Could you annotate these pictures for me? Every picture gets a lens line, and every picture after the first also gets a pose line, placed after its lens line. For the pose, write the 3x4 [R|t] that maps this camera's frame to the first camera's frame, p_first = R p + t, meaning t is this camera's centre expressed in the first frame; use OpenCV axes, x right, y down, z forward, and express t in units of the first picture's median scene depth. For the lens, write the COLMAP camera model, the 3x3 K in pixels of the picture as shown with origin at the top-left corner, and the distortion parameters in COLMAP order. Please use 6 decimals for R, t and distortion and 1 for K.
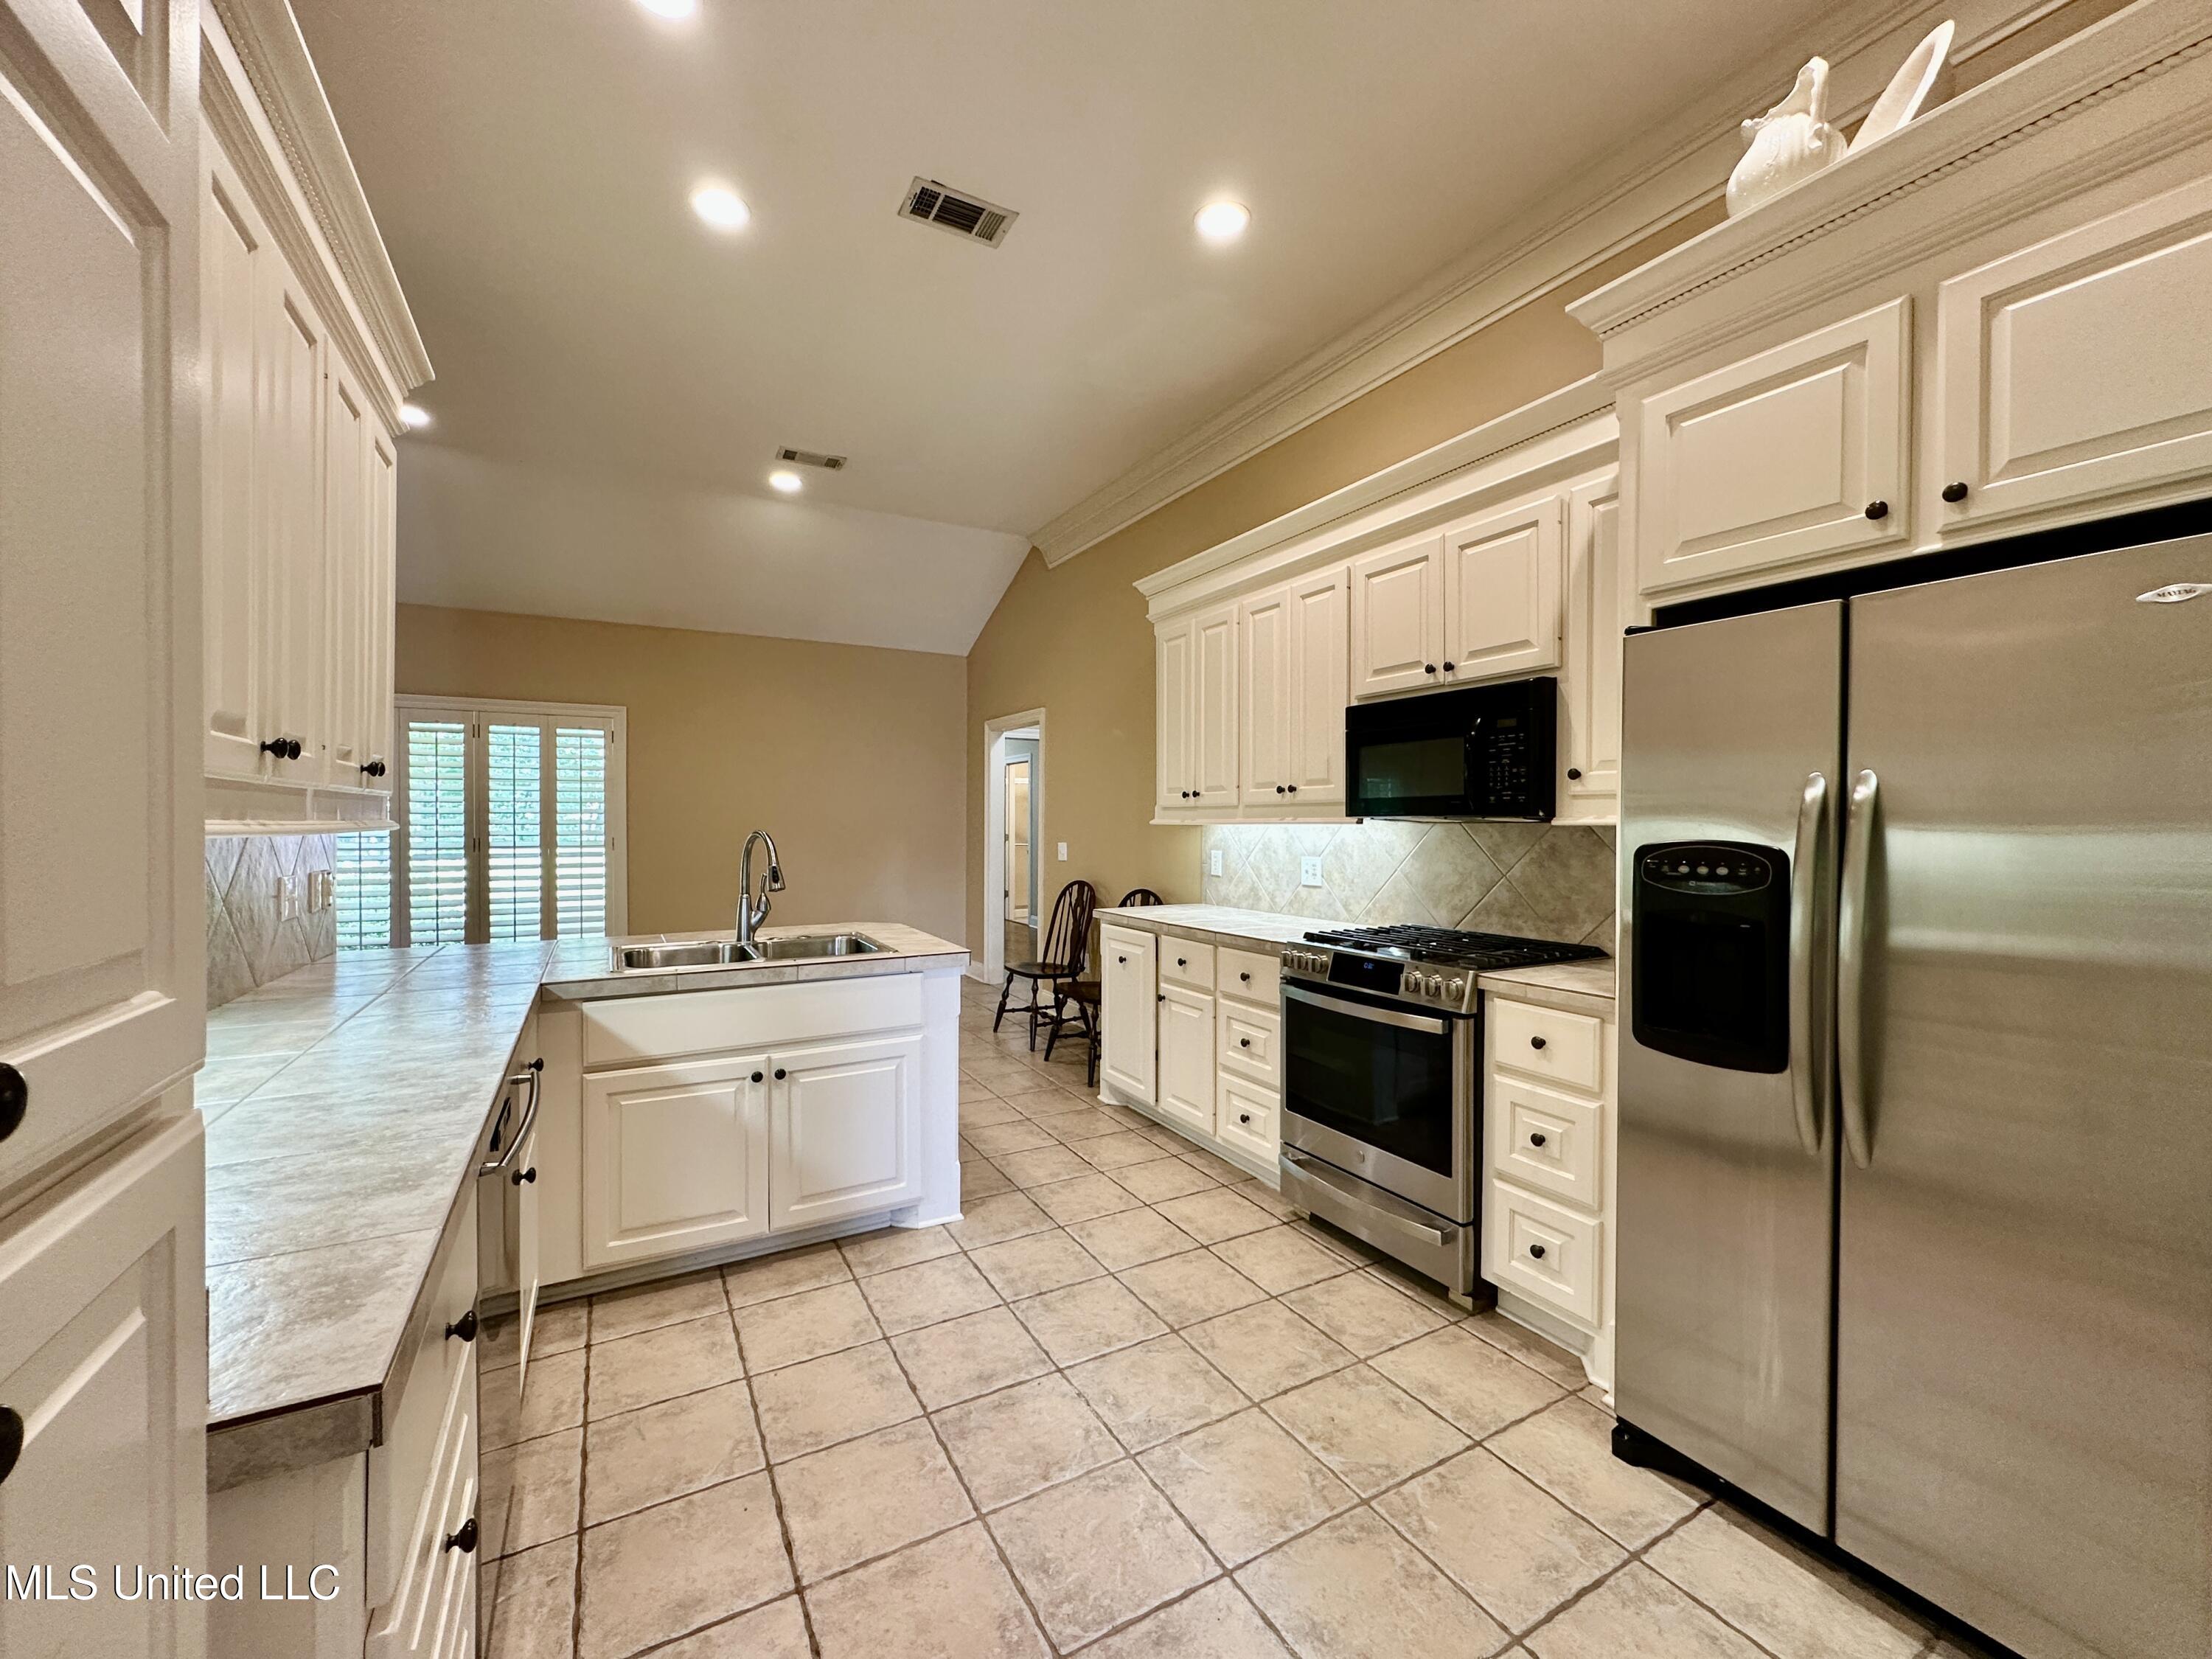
lens RADIAL K [[877.6, 0, 1106.0], [0, 877.6, 829.5], [0, 0, 1]] dist [-0.000545, 0.000114]
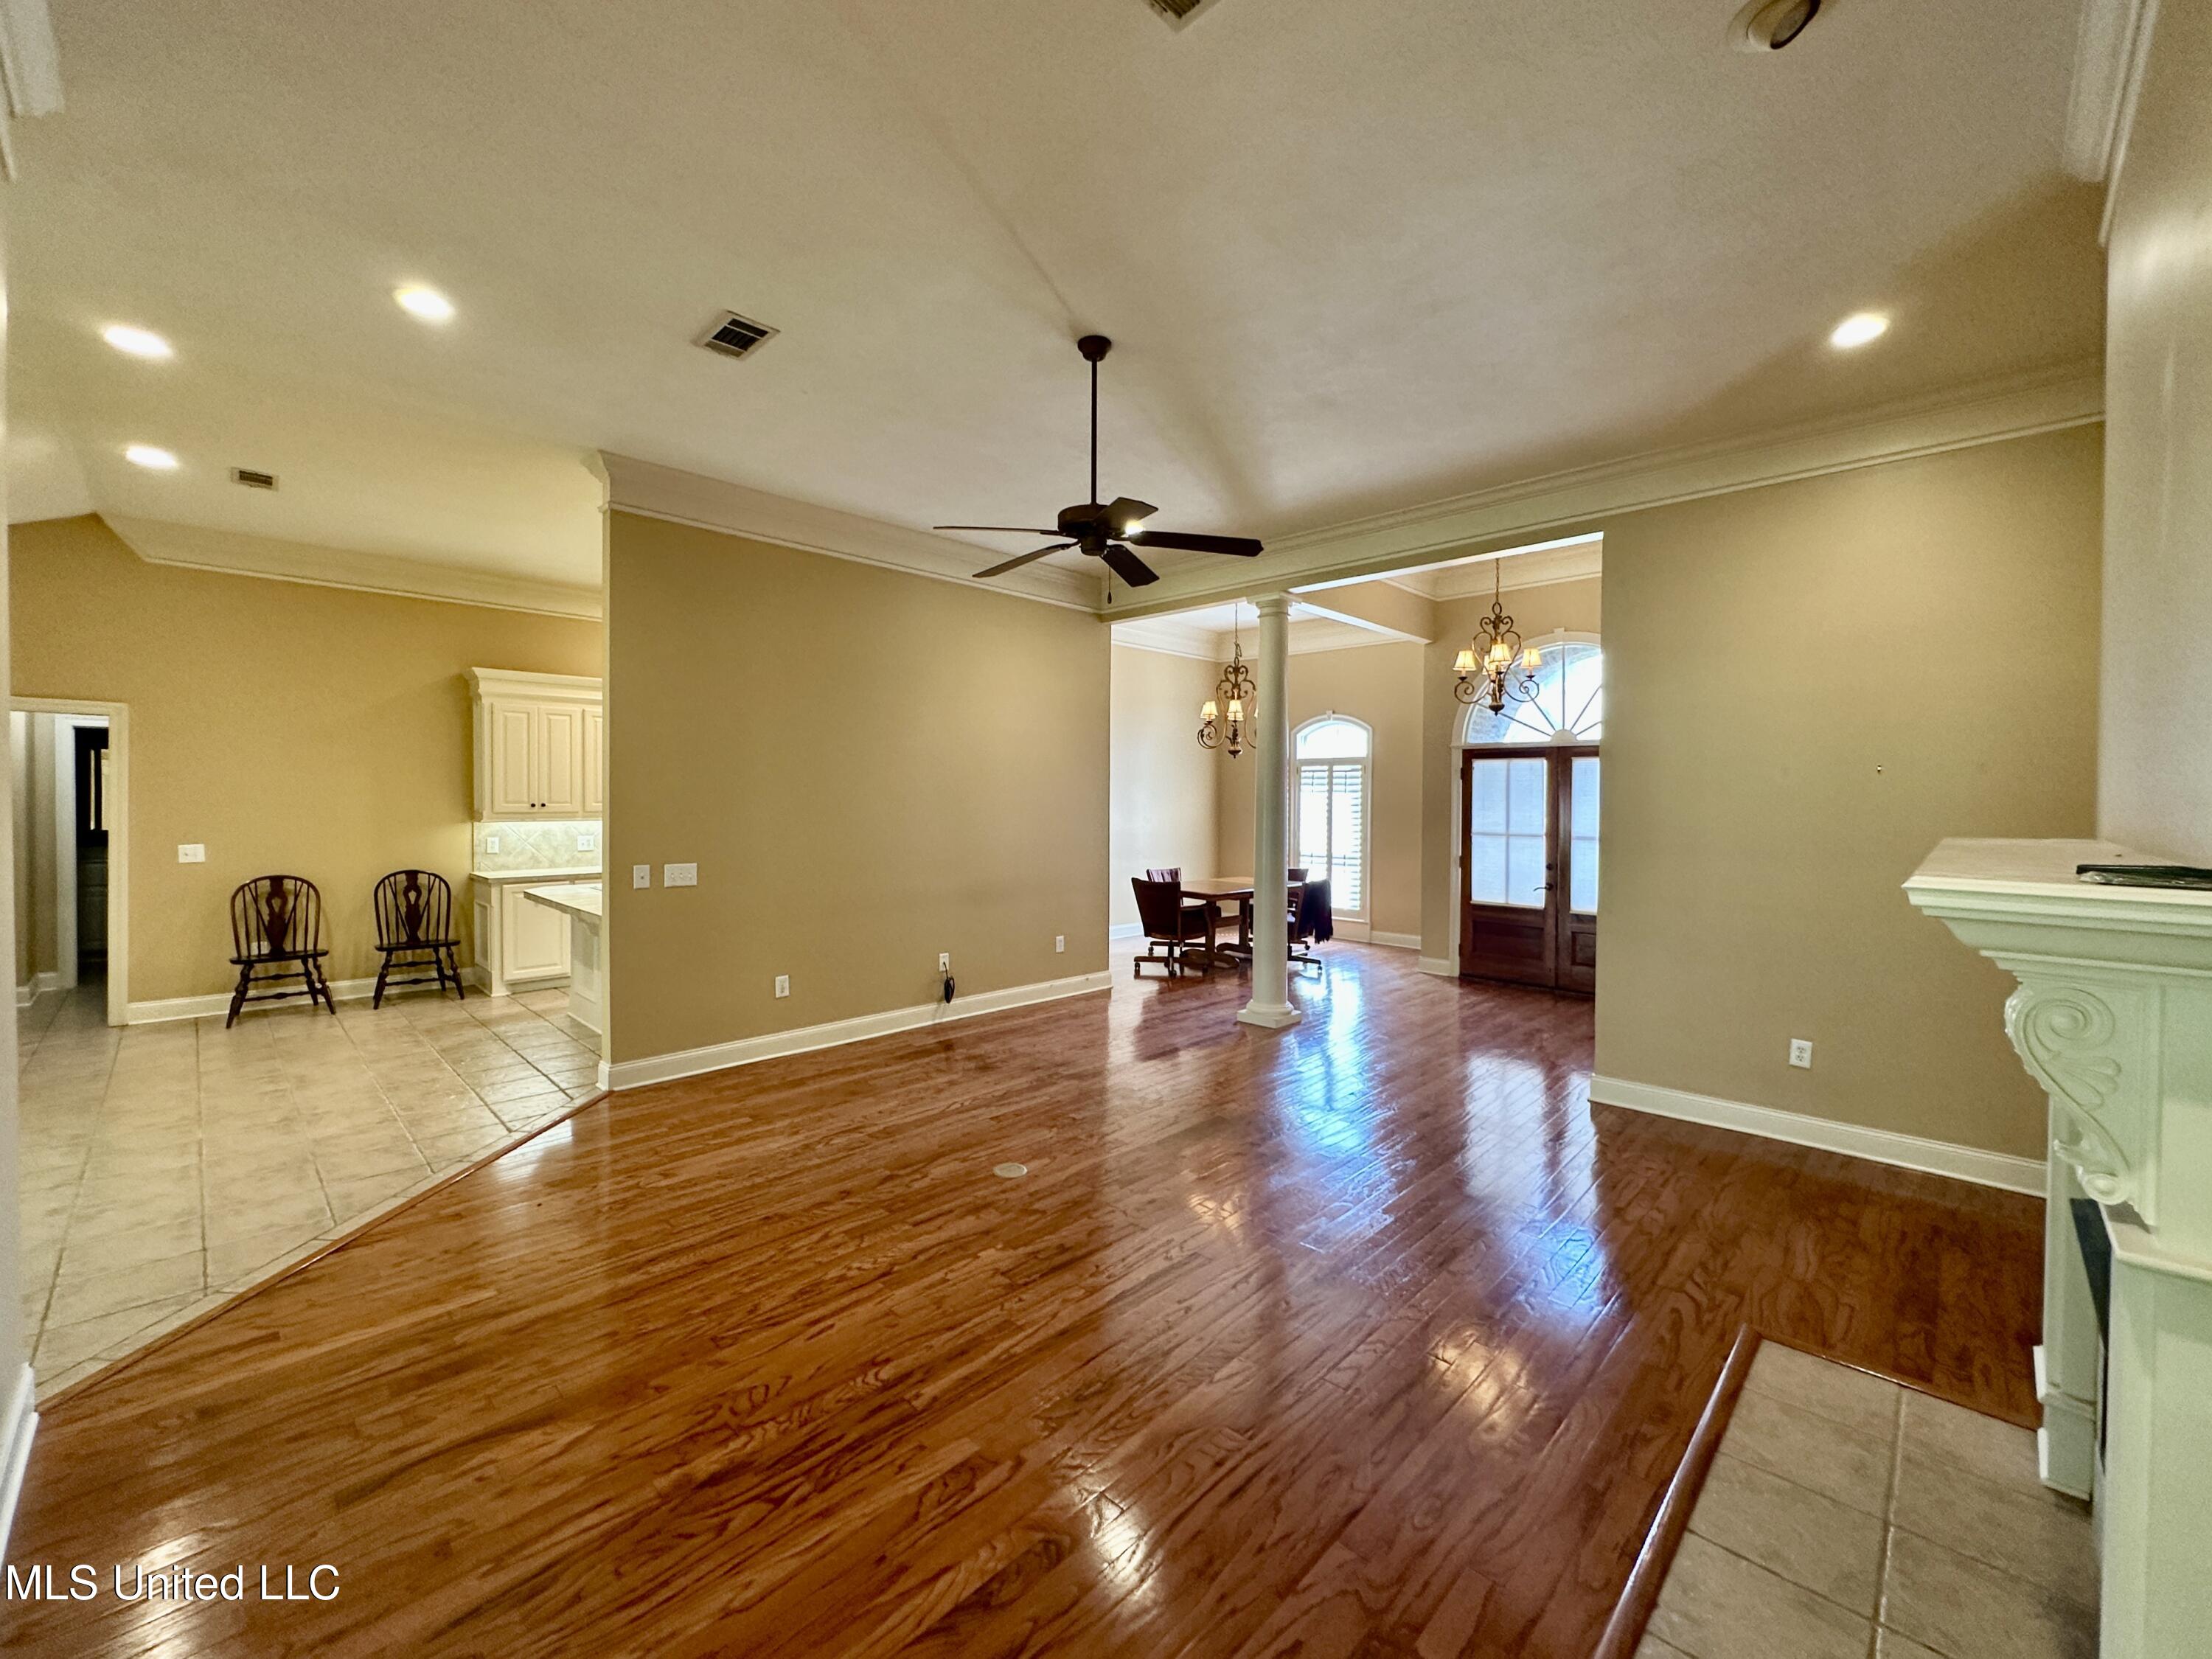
lens RADIAL K [[898.7, 0, 1110.3], [0, 898.7, 805.6], [0, 0, 1]] dist [-0.000831, -0.000007]
pose [[-0.290275, -0.023069, 0.956665, -2.740386], [-0.006327, 0.999734, 0.022187, -0.120309], [-0.956922, 0.000387, -0.290344, 0.595631]]
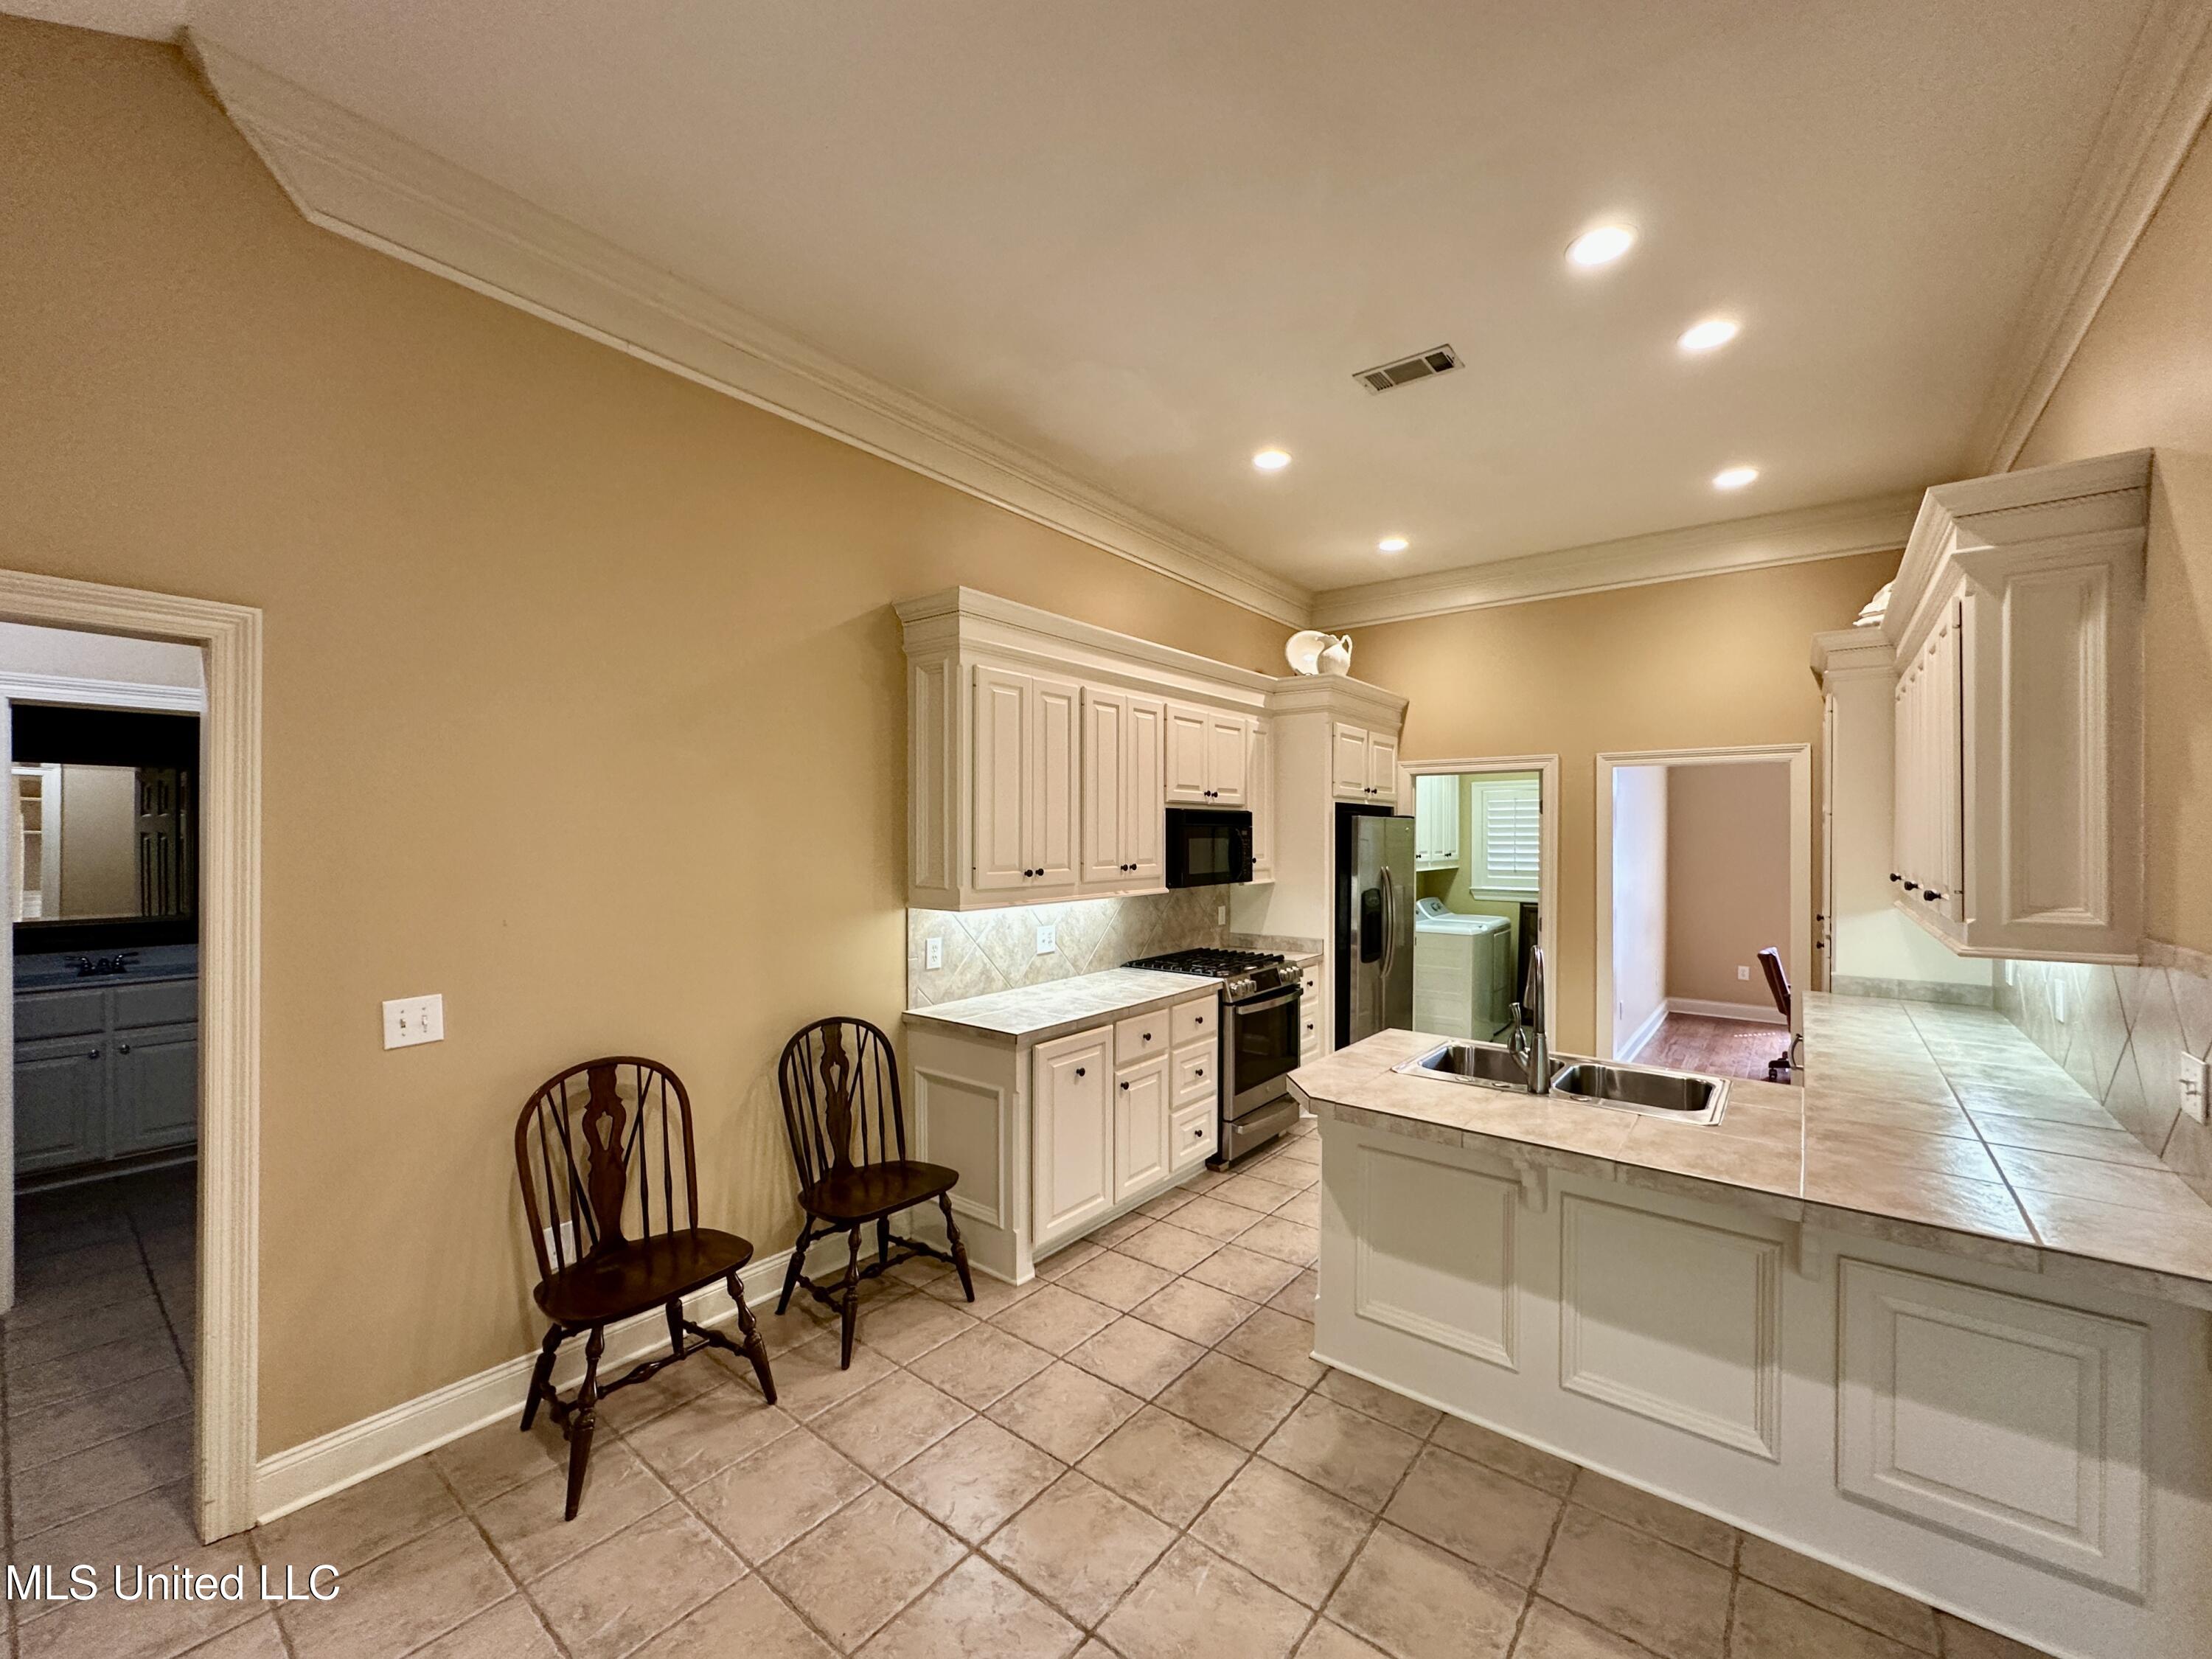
lens RADIAL K [[888.6, 0, 1110.2], [0, 888.6, 841.7], [0, 0, 1]] dist [0.000685, 0.000263]
pose [[-0.379462, -0.011572, 0.925135, -1.071424], [0.005347, 0.999878, 0.014700, -0.117755], [-0.925192, 0.010524, -0.379354, 1.774908]]
